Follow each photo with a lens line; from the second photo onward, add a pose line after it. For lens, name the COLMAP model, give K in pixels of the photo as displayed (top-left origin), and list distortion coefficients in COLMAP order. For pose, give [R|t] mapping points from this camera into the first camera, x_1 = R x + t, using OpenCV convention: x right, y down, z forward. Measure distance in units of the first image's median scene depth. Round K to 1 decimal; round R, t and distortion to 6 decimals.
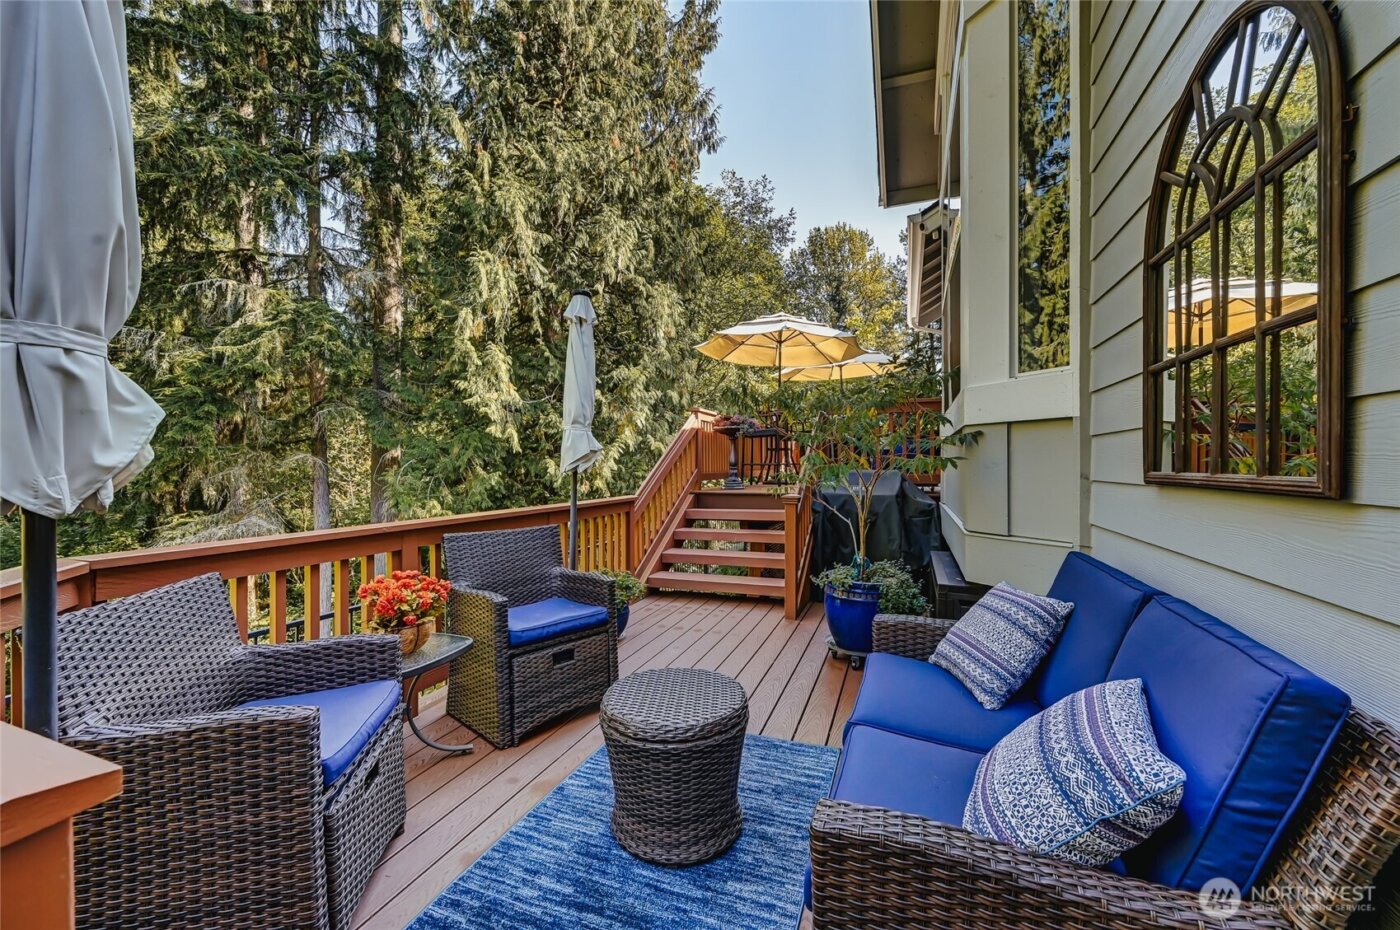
lens RADIAL K [[562.4, 0, 698.8], [0, 562.4, 465.4], [0, 0, 1]] dist [0.000203, 0.000320]
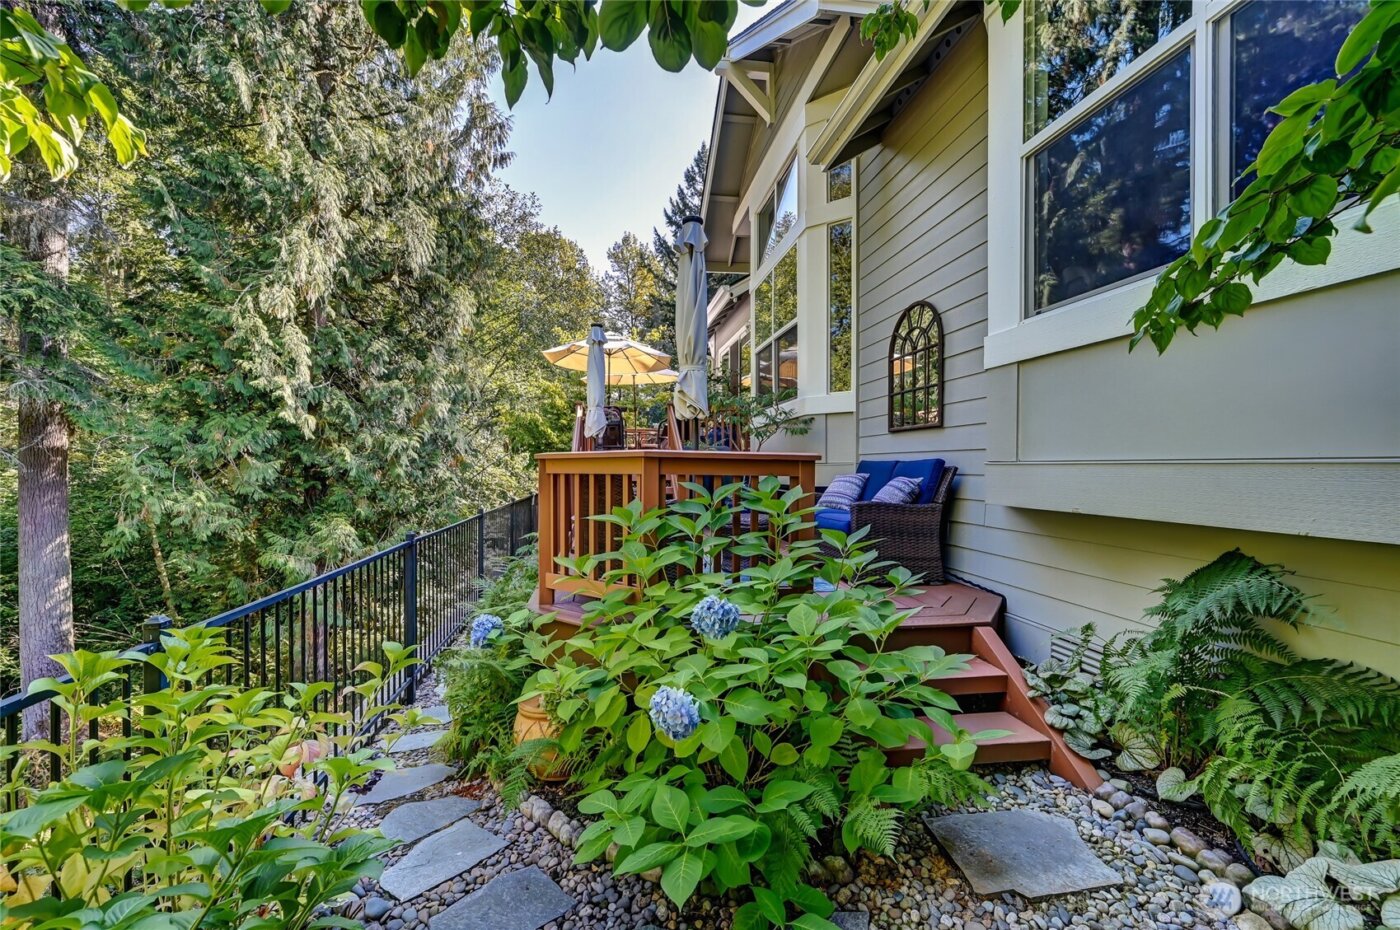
lens RADIAL K [[562.4, 0, 697.8], [0, 562.4, 466.4], [0, 0, 1]] dist [0.000203, 0.000320]
pose [[0.874359, -0.003182, 0.485270, -0.220783], [0.006214, 0.999970, -0.004641, 0.031449], [-0.485240, 0.007074, 0.874352, -0.159388]]
